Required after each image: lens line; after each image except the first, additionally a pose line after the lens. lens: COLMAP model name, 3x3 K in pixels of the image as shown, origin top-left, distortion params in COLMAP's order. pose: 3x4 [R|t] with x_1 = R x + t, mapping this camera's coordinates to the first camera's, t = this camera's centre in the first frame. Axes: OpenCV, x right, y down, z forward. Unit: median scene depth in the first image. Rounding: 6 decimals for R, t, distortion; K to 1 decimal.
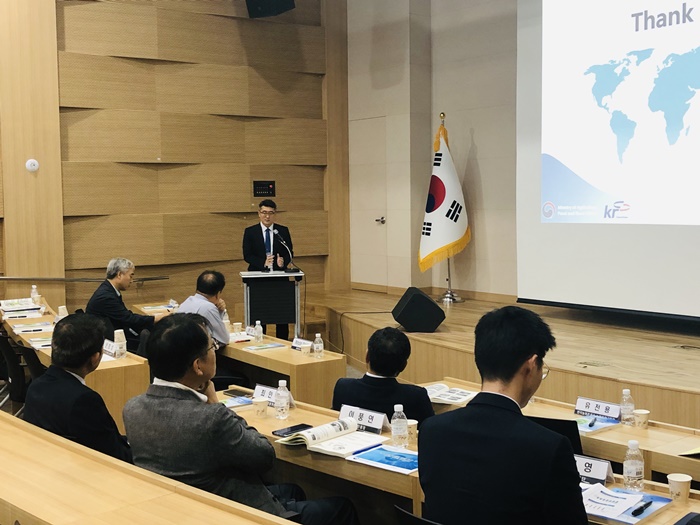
lens RADIAL K [[916.9, 0, 342.6], [0, 916.9, 264.3], [0, 0, 1]] dist [0.104876, 0.000000]
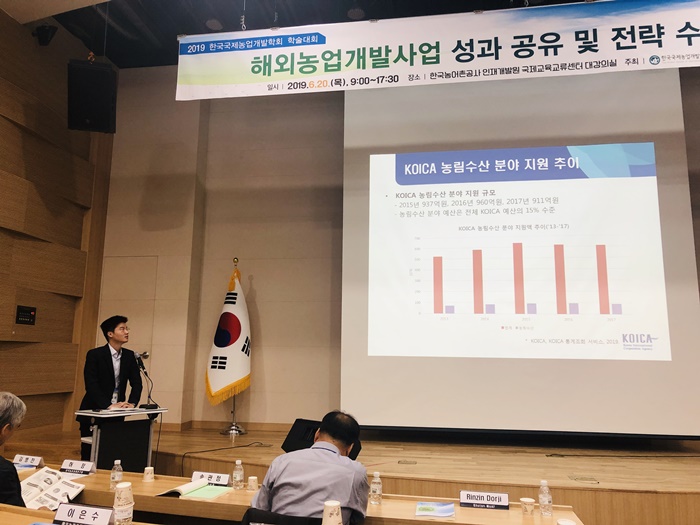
lens RADIAL K [[574.2, 0, 348.0], [0, 574.2, 258.5], [0, 0, 1]] dist [0.011301, 0.004169]
pose [[0.708438, 0.143164, 0.691101, -0.277555], [0.028440, 0.972625, -0.230635, 0.001500], [-0.705200, 0.183045, 0.684972, 0.422049]]
